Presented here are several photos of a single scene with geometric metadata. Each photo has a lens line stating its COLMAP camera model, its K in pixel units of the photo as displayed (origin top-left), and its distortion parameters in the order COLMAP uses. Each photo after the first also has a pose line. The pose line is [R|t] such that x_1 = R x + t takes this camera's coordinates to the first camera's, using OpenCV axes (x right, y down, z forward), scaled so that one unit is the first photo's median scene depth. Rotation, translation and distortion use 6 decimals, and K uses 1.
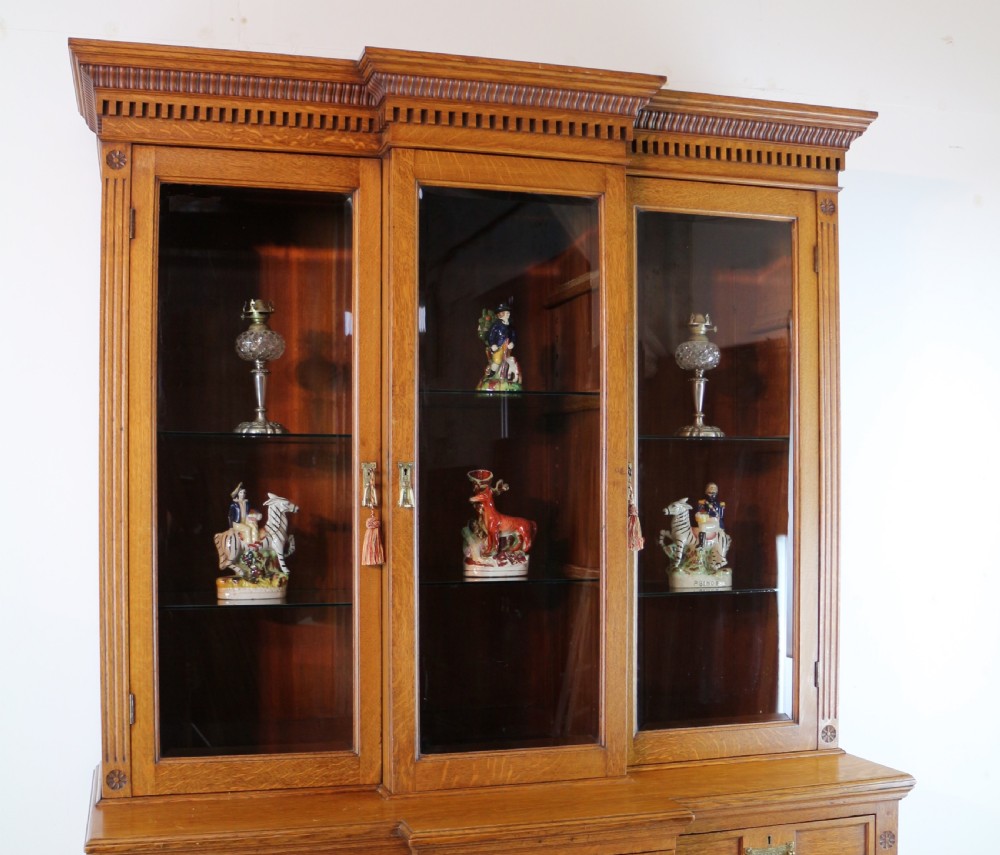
lens RADIAL K [[1252.1, 0, 498.2], [0, 1252.1, 502.1], [0, 0, 1]] dist [-0.139375, 0.000000]
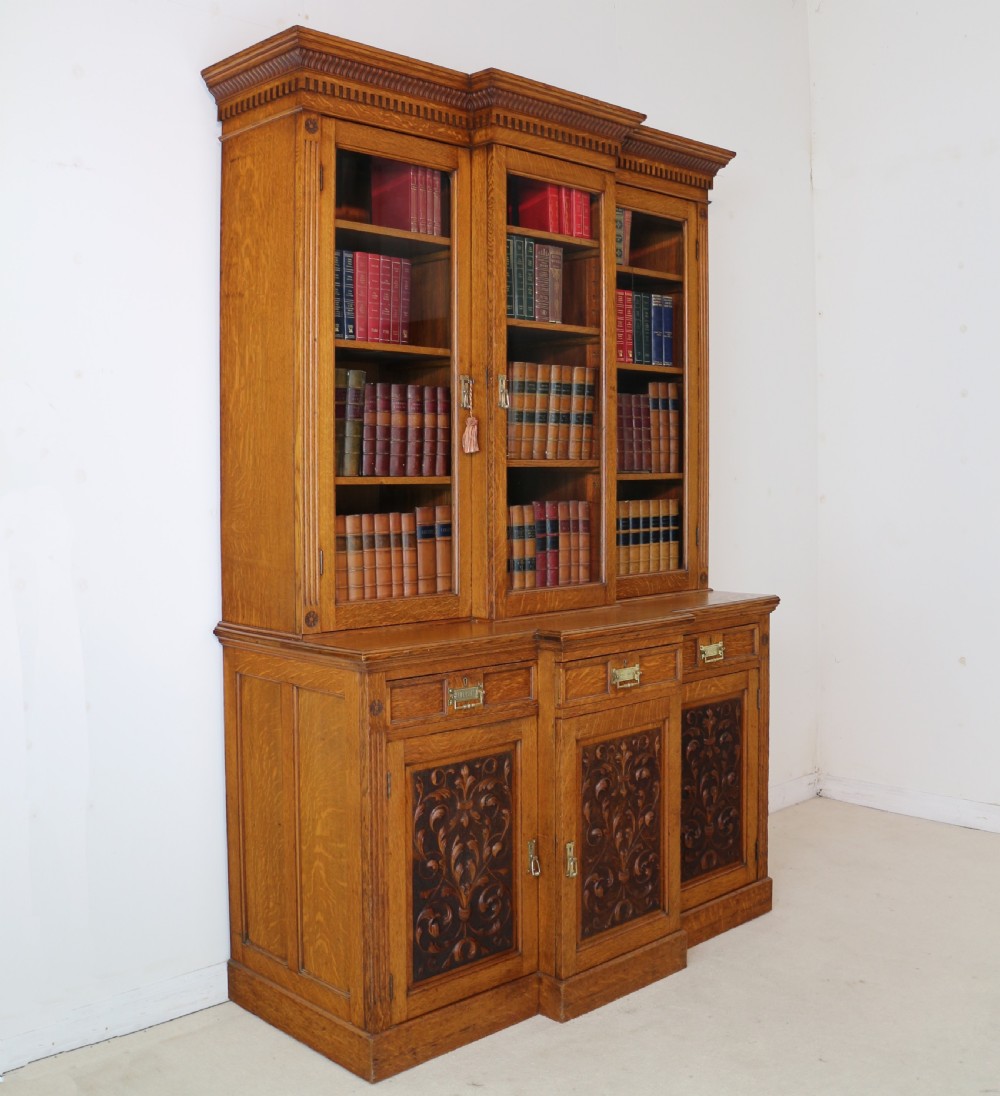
lens RADIAL K [[1227.5, 0, 498.7], [0, 1227.5, 501.8], [0, 0, 1]] dist [-0.135084, 0.000000]
pose [[0.890282, -0.012839, 0.455228, -0.690163], [0.004865, 0.999814, 0.018683, 0.081419], [-0.455383, -0.014419, 0.890179, -0.192702]]
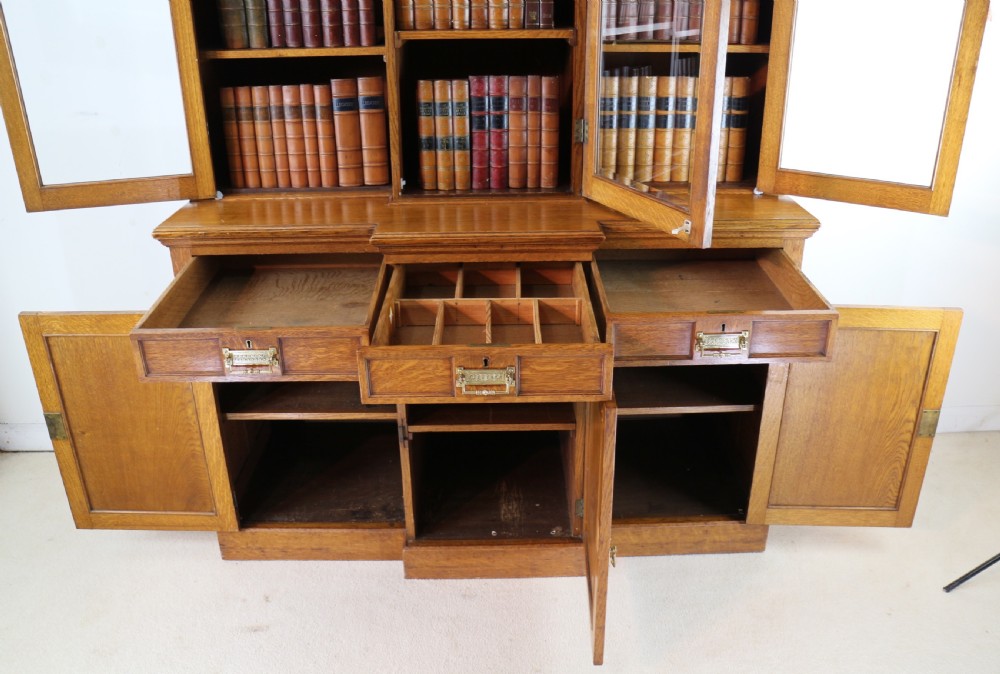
lens RADIAL K [[841.0, 0, 517.1], [0, 841.0, 336.5], [0, 0, 1]] dist [-0.145353, 0.007486]
pose [[0.966539, 0.106404, -0.233411, 0.268148], [-0.001835, 0.912759, 0.408495, 0.001824], [0.256514, -0.394398, 0.882412, 0.187741]]
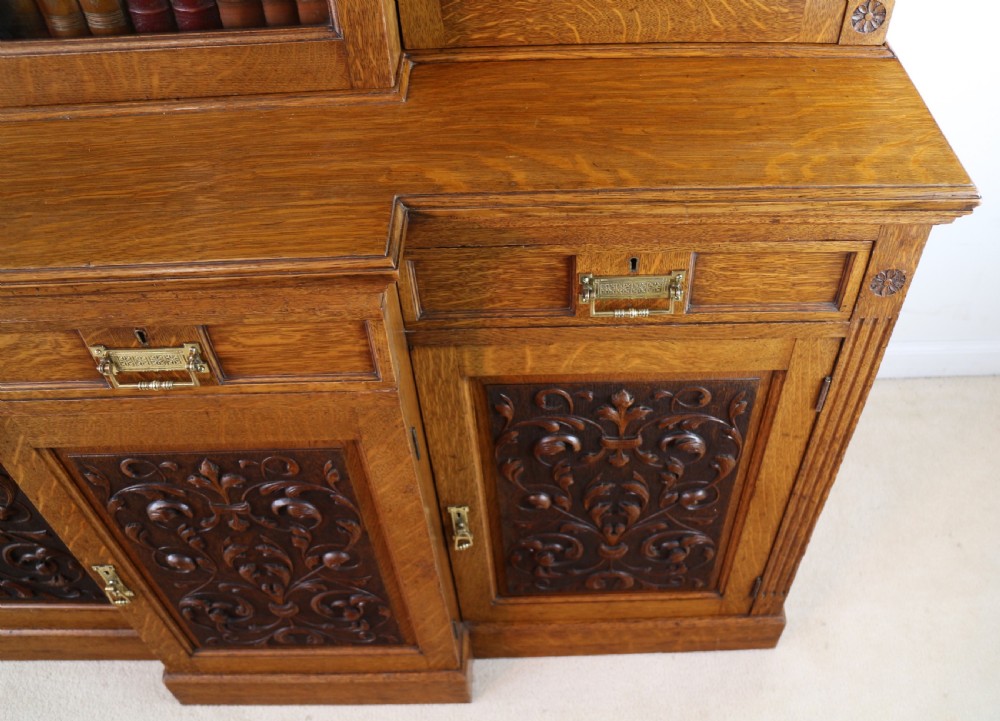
lens RADIAL K [[901.0, 0, 555.4], [0, 901.0, 364.9], [0, 0, 1]] dist [-0.173820, 0.120867]
pose [[0.967759, 0.188035, -0.167589, 0.265998], [-0.002505, 0.672506, 0.740087, 0.028737], [0.251867, -0.715806, 0.651295, 0.739482]]
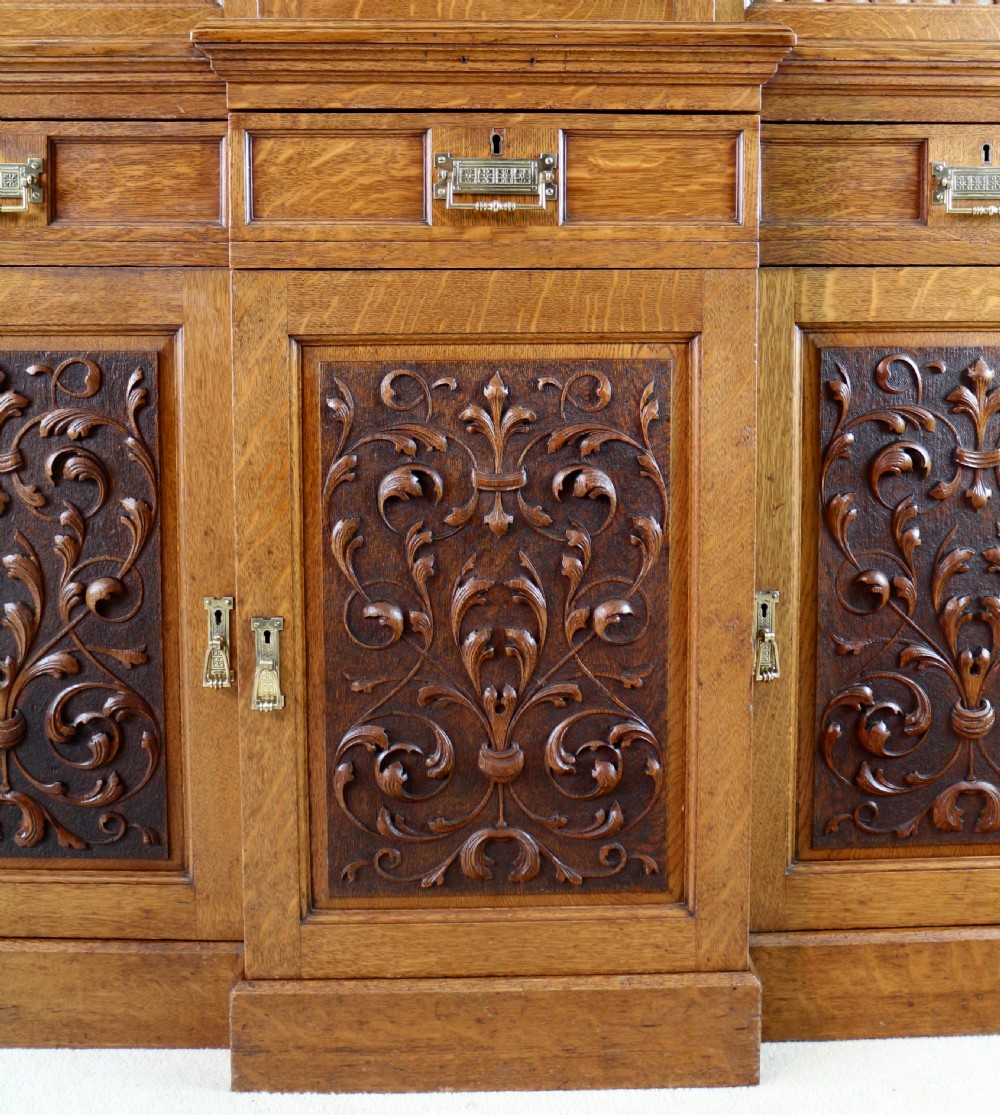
lens RADIAL K [[1484.7, 0, 497.8], [0, 1484.7, 381.9], [0, 0, 1]] dist [-0.084263, 0.000000]
pose [[0.967943, 0.025130, -0.249908, 0.184894], [-0.005972, 0.997003, 0.077126, 0.330692], [0.251098, -0.073162, 0.965193, 0.386469]]
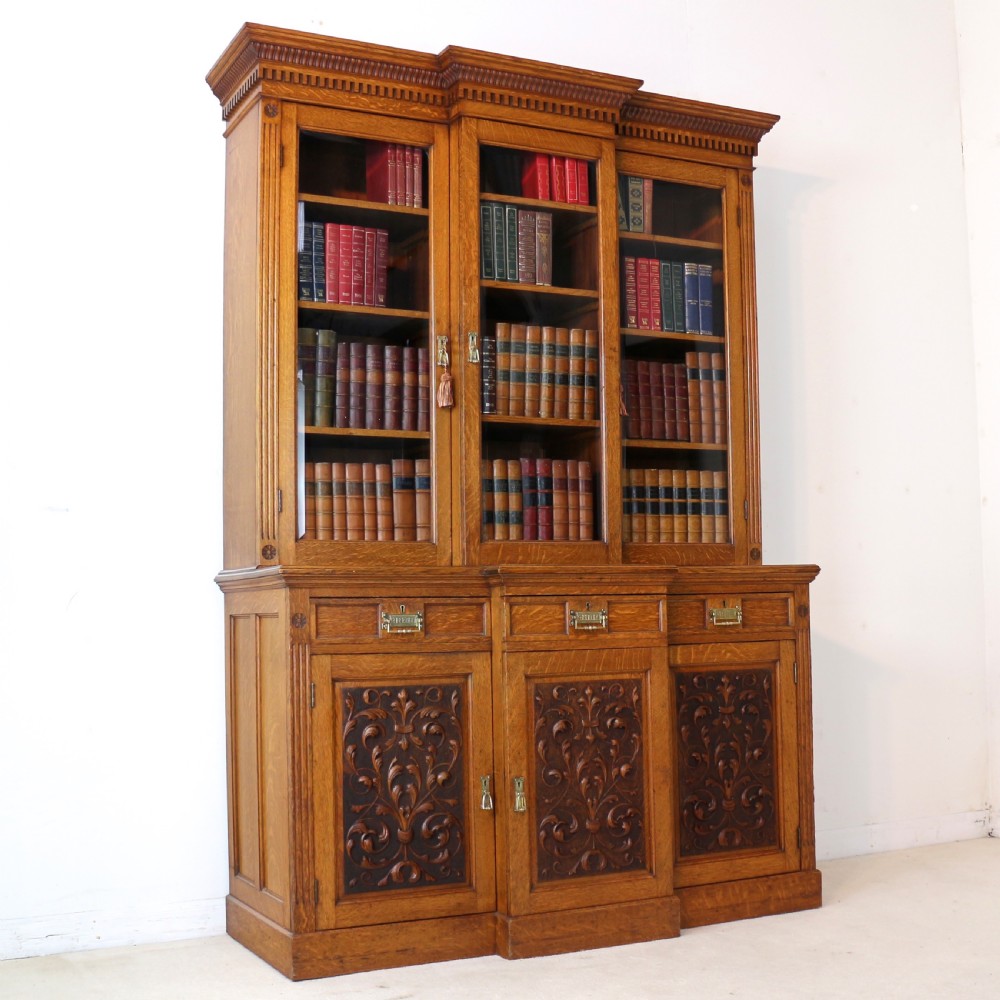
lens RADIAL K [[1459.1, 0, 622.9], [0, 1459.1, 555.6], [0, 0, 1]] dist [-0.145691, 0.000000]
pose [[0.973112, -0.006199, 0.230249, -0.290879], [0.017669, 0.998701, -0.047790, 0.305754], [-0.229653, 0.050574, 0.971958, -0.638002]]
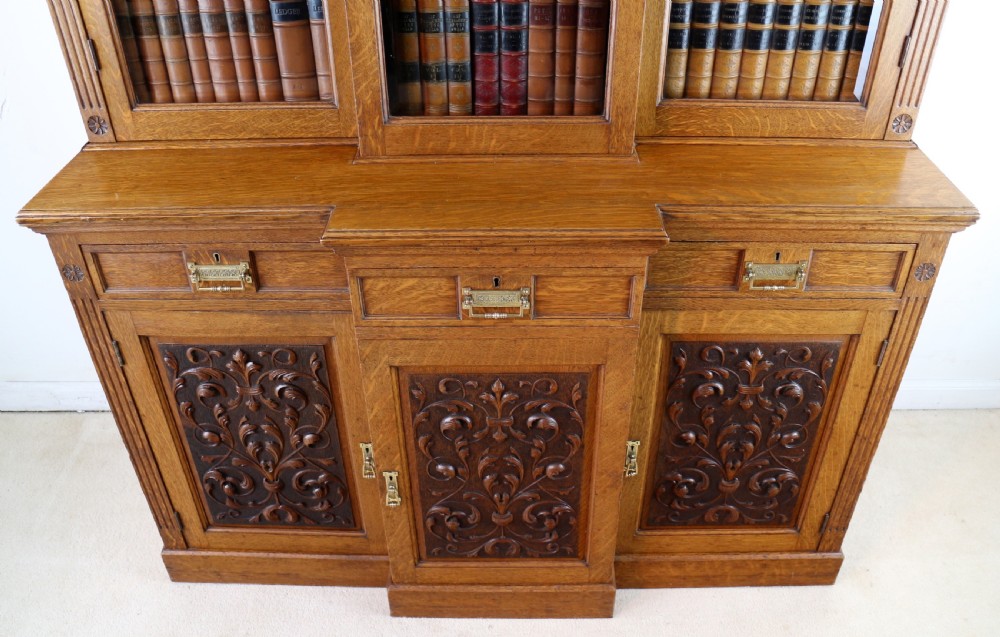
lens RADIAL K [[840.1, 0, 507.1], [0, 840.1, 340.2], [0, 0, 1]] dist [-0.161525, 0.112518]
pose [[0.957621, 0.172152, -0.230926, 0.187119], [-0.000629, 0.802983, 0.596002, -0.025011], [0.288032, -0.570598, 0.769061, 0.476357]]
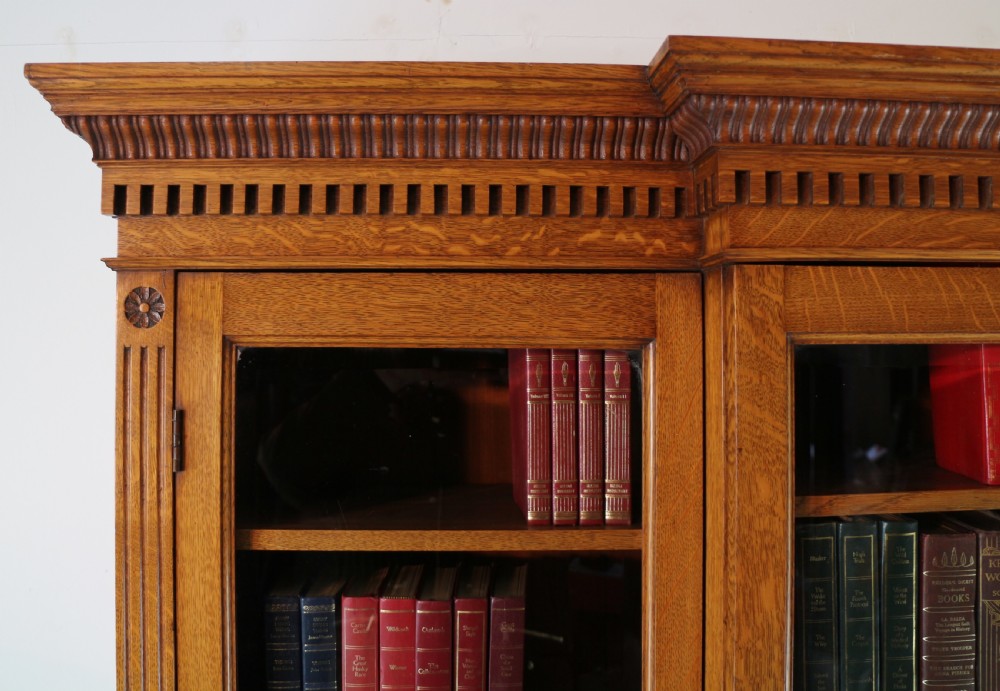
lens RADIAL K [[940.7, 0, 496.9], [0, 940.7, 304.6], [0, 0, 1]] dist [-0.152192, 0.000000]
pose [[0.970207, -0.011502, -0.242006, -0.087124], [-0.002098, 0.998436, -0.055863, -0.253291], [0.242270, 0.054706, 0.968665, 0.661419]]
